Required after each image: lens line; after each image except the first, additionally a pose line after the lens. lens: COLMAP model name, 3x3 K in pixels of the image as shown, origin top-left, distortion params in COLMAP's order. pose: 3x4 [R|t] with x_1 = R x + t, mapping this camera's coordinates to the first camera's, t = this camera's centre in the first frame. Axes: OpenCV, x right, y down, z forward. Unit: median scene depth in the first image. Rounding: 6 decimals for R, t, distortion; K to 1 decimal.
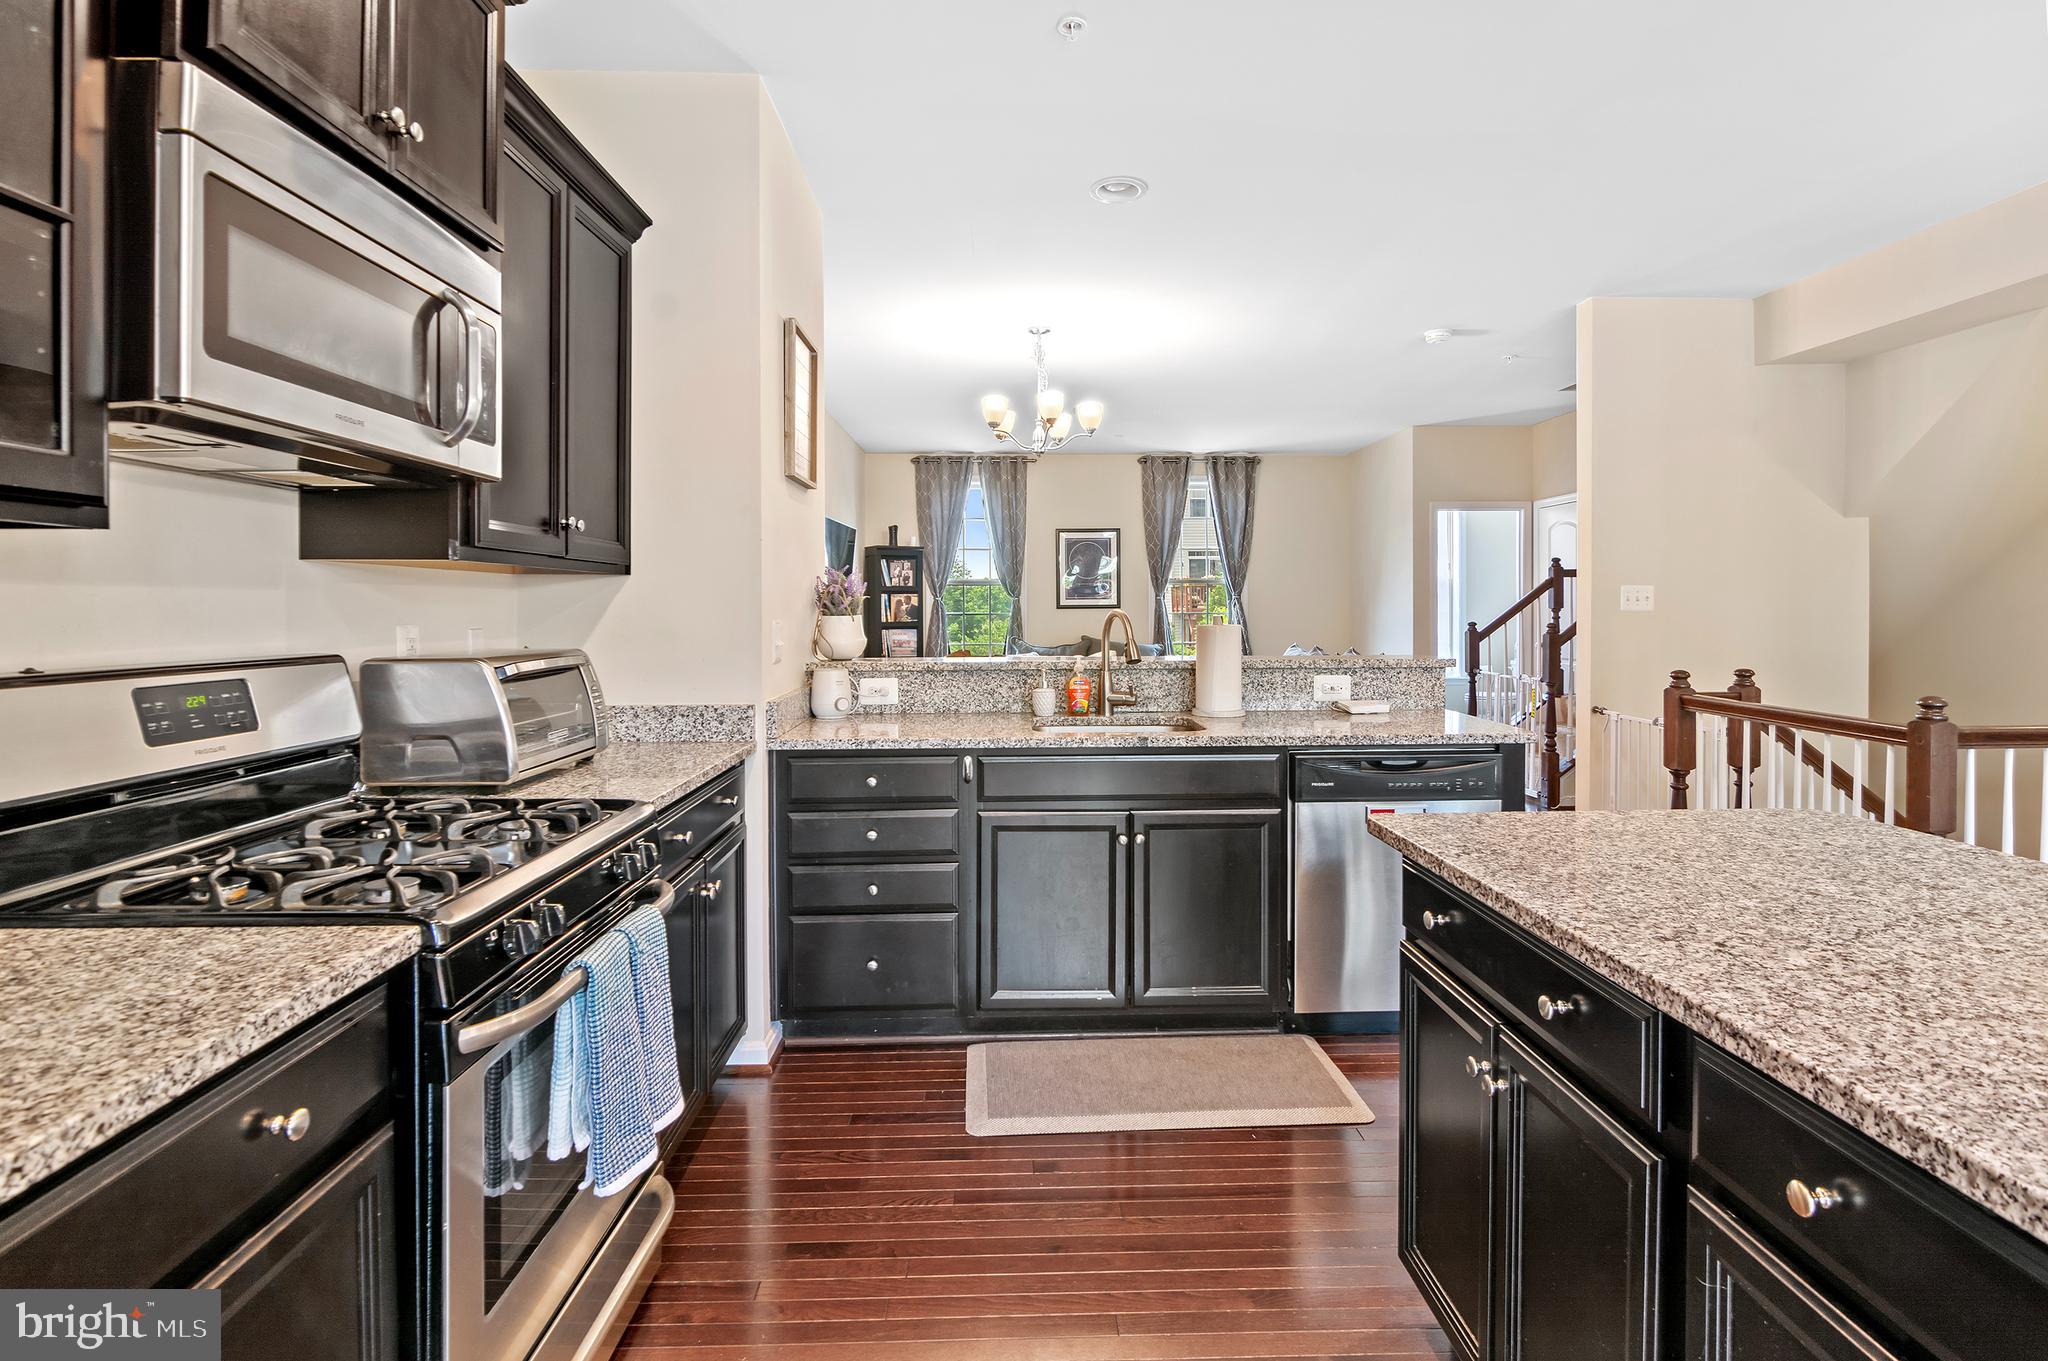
lens RADIAL K [[1016.0, 0, 1036.7], [0, 1016.0, 602.0], [0, 0, 1]] dist [-0.007637, -0.000757]
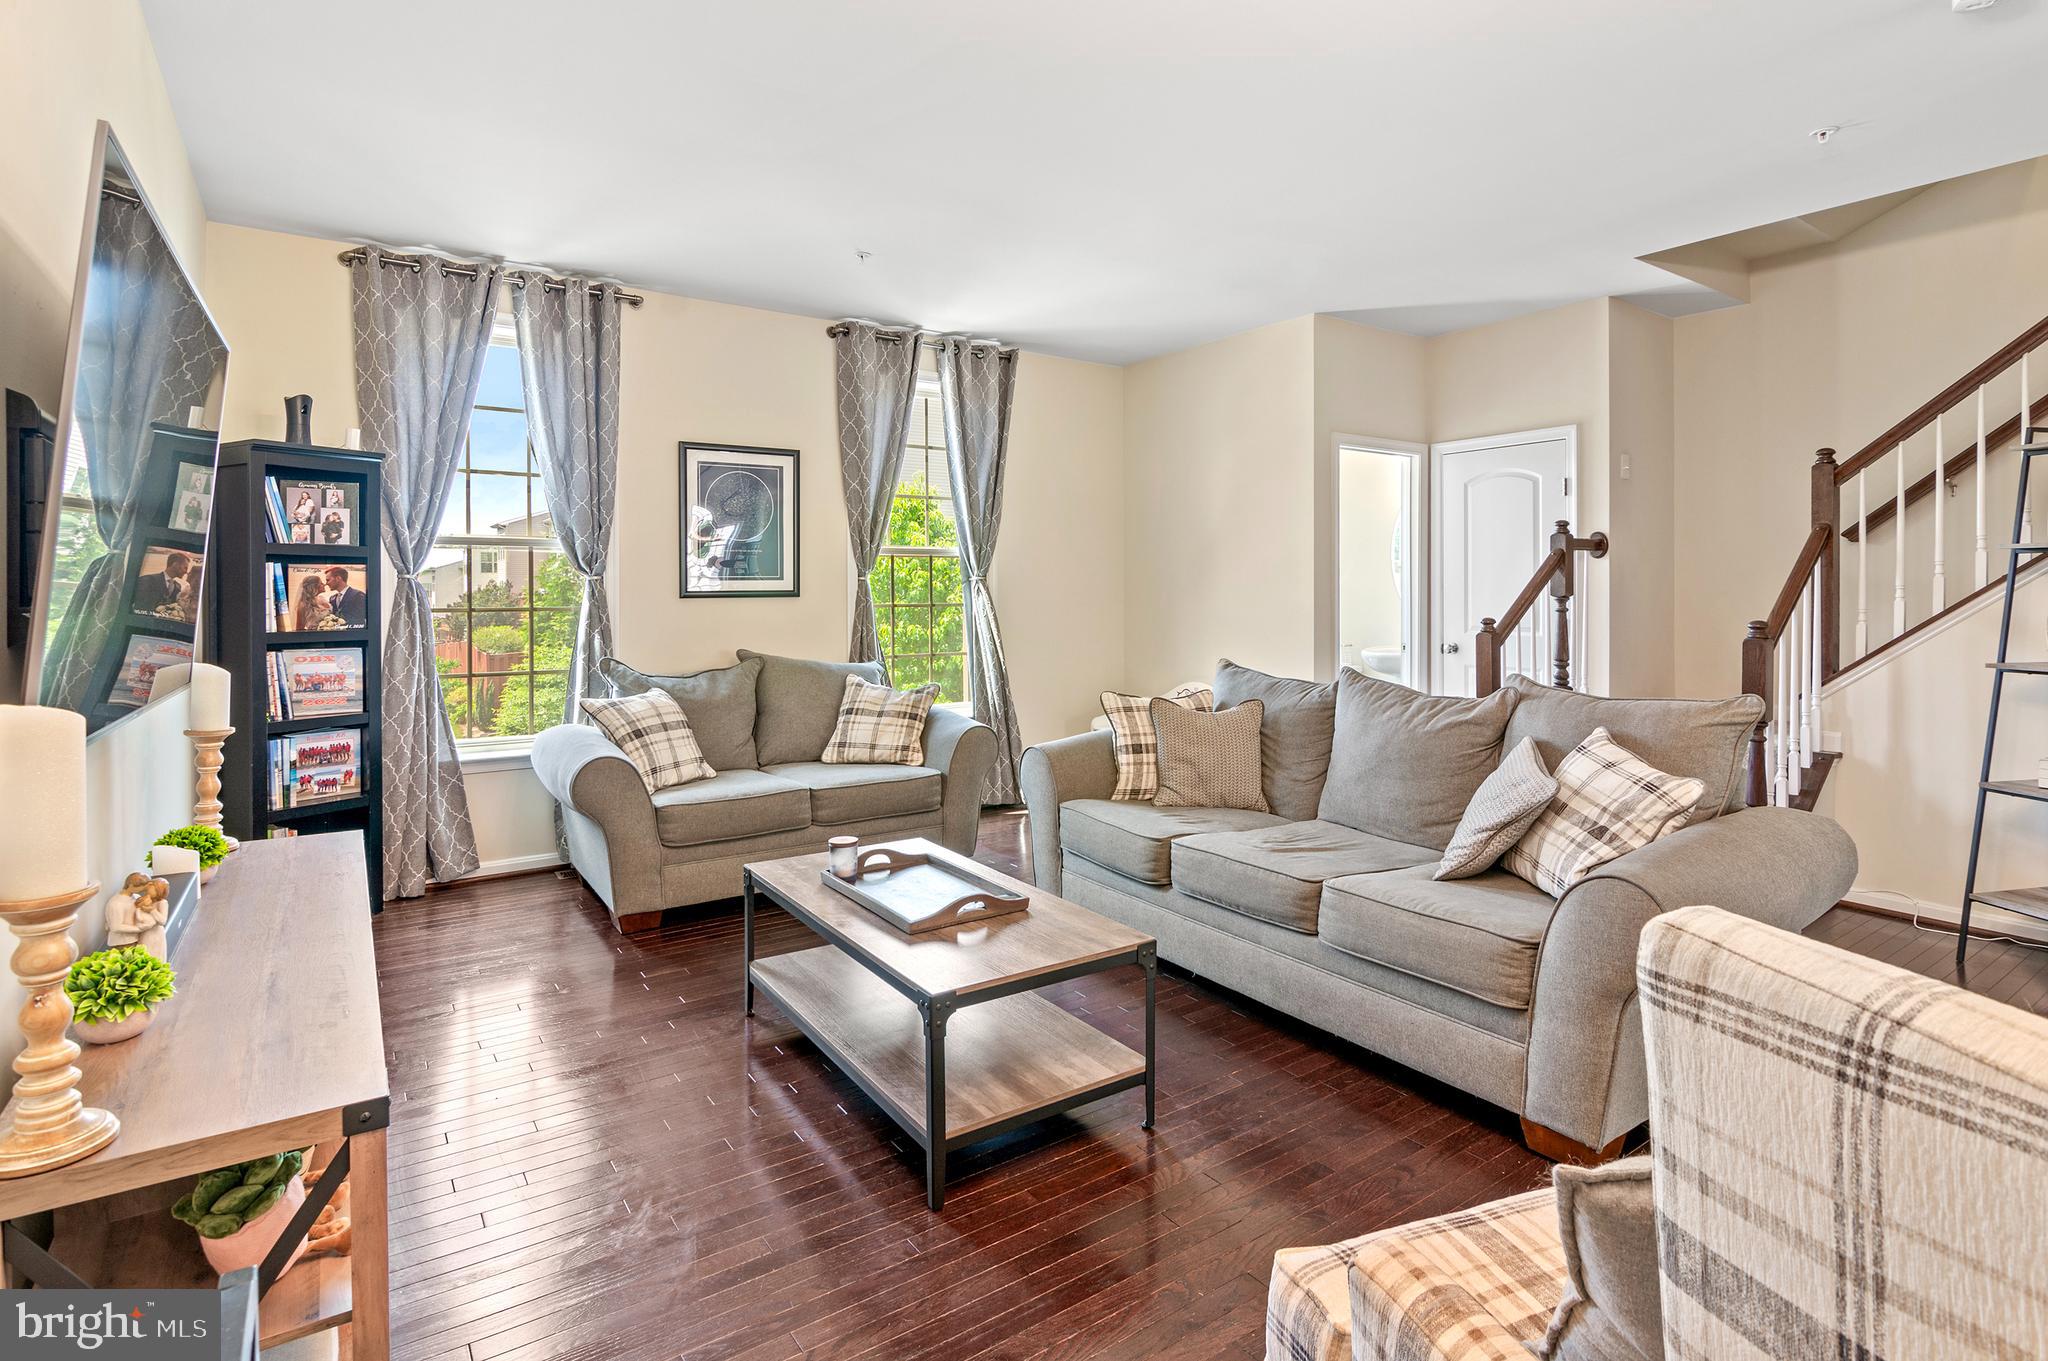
lens RADIAL K [[1016.0, 0, 1036.7], [0, 1016.0, 602.0], [0, 0, 1]] dist [-0.007637, -0.000757]
pose [[0.840089, -0.004757, 0.542428, -0.108899], [-0.002451, 0.999918, 0.012565, 0.001724], [-0.542444, -0.011885, 0.840008, 0.481140]]
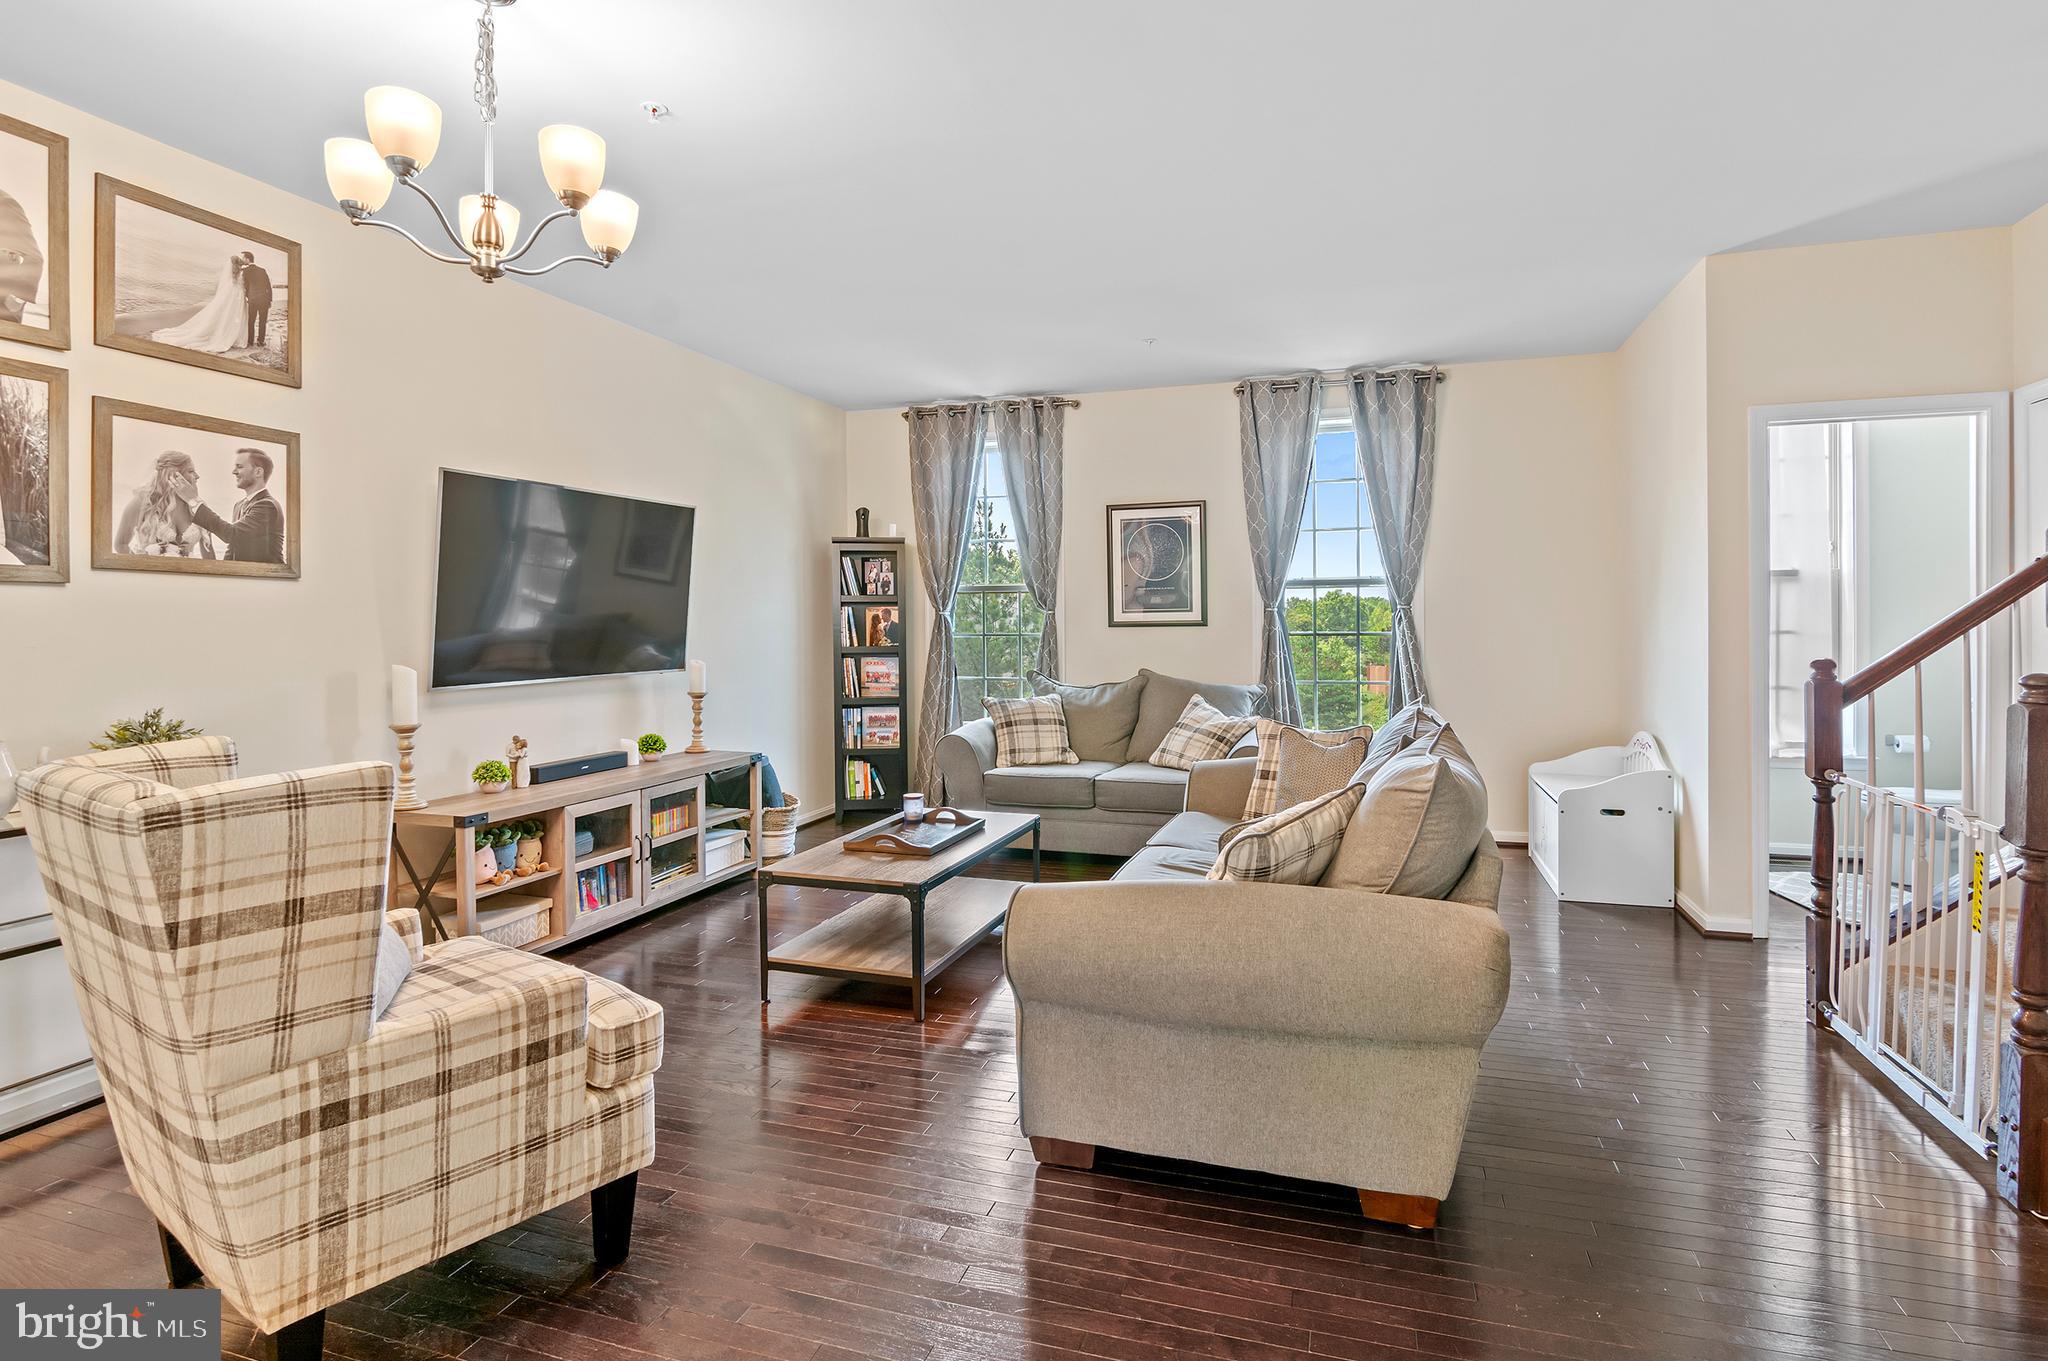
lens RADIAL K [[1010.7, 0, 1030.9], [0, 1010.7, 633.5], [0, 0, 1]] dist [-0.012554, -0.000623]
pose [[0.939611, 0.000926, -0.342243, 0.199652], [0.005240, 0.999840, 0.017092, -0.000642], [0.342204, -0.017853, 0.939456, 0.374380]]
